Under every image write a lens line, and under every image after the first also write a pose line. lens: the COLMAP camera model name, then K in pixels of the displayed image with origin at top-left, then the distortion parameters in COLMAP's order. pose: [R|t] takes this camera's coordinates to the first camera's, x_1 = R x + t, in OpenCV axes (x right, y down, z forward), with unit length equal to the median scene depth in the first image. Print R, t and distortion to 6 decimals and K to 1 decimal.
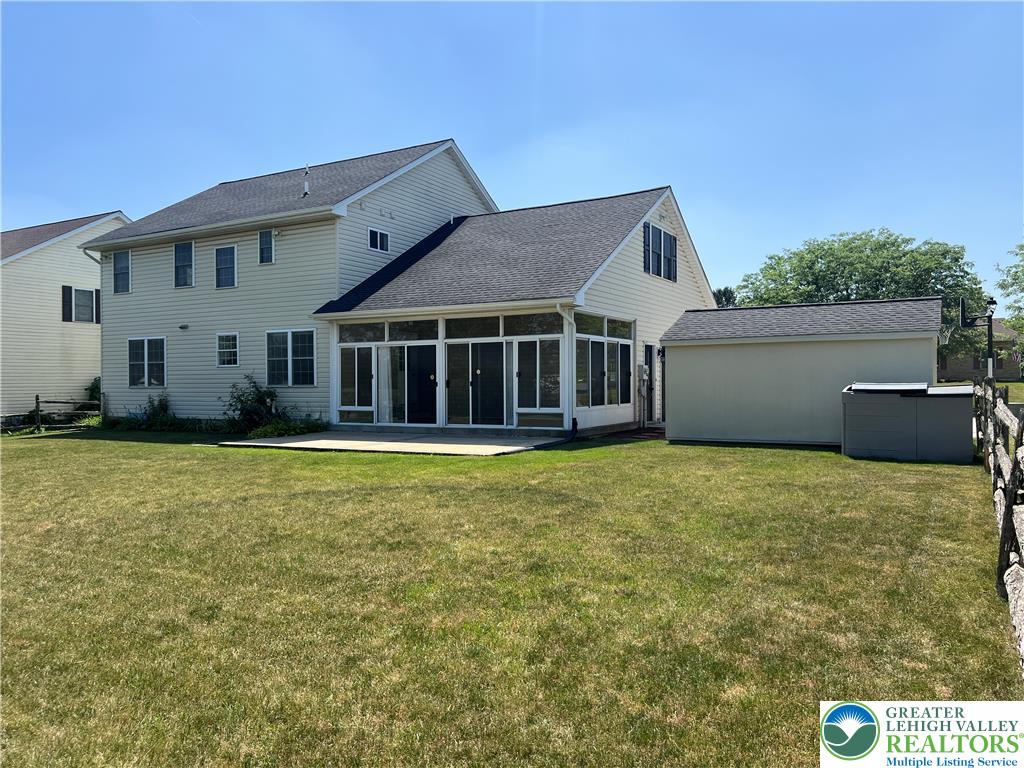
lens RADIAL K [[767.6, 0, 515.7], [0, 767.6, 384.4], [0, 0, 1]] dist [0.062841, -0.065024]
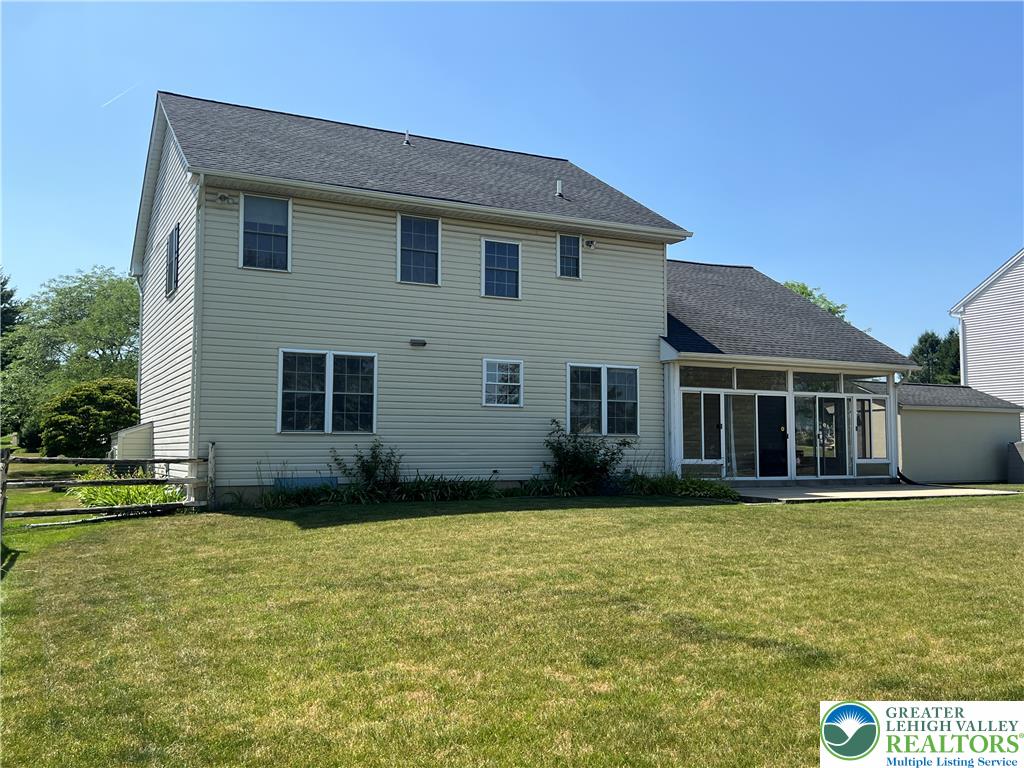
lens RADIAL K [[918.9, 0, 512.0], [0, 918.9, 384.0], [0, 0, 1]] dist [0.151028, -0.000504]
pose [[0.558248, 0.059437, 0.827543, -1.380620], [-0.009647, 0.997828, -0.065160, 0.015441], [-0.829618, 0.028392, 0.557609, 0.658864]]
